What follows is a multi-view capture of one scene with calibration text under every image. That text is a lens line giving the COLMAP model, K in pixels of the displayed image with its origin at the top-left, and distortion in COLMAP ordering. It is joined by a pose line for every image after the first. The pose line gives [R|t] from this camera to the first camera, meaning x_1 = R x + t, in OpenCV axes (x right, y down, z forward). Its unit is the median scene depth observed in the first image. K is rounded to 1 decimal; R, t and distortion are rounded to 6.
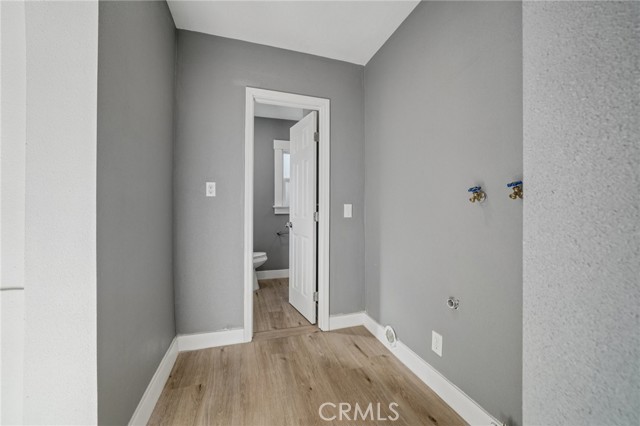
lens RADIAL K [[253.2, 0, 320.0], [0, 253.2, 204.1], [0, 0, 1]] dist [-0.001016, -0.000017]
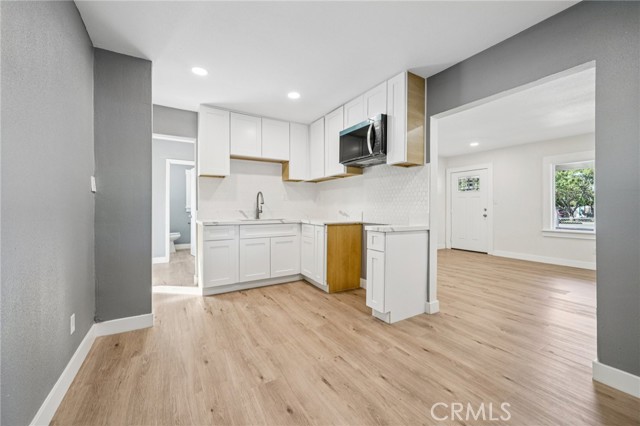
lens RADIAL K [[255.5, 0, 314.6], [0, 255.5, 207.5], [0, 0, 1]] dist [0.000215, 0.000021]
pose [[0.974476, -0.004754, 0.224441, 0.555364], [0.003728, 0.999981, 0.004993, 0.006109], [-0.224460, -0.004029, 0.974475, -1.736656]]
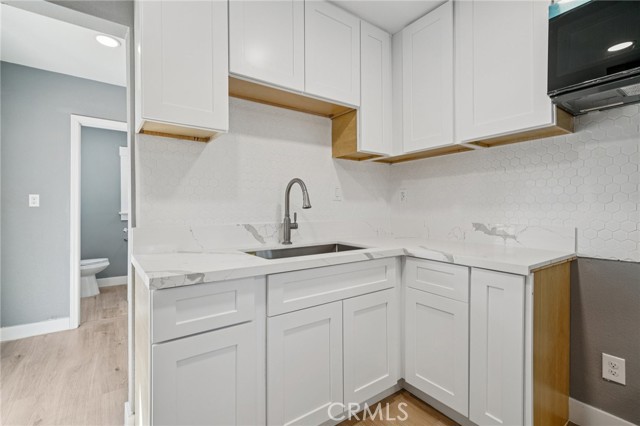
lens RADIAL K [[292.5, 0, 308.3], [0, 292.5, 204.8], [0, 0, 1]] dist [0.018949, 0.000273]
pose [[0.954208, -0.005271, 0.299096, 0.355699], [0.007983, 0.999937, -0.007847, -0.016028], [-0.299036, 0.009876, 0.954191, -0.670020]]
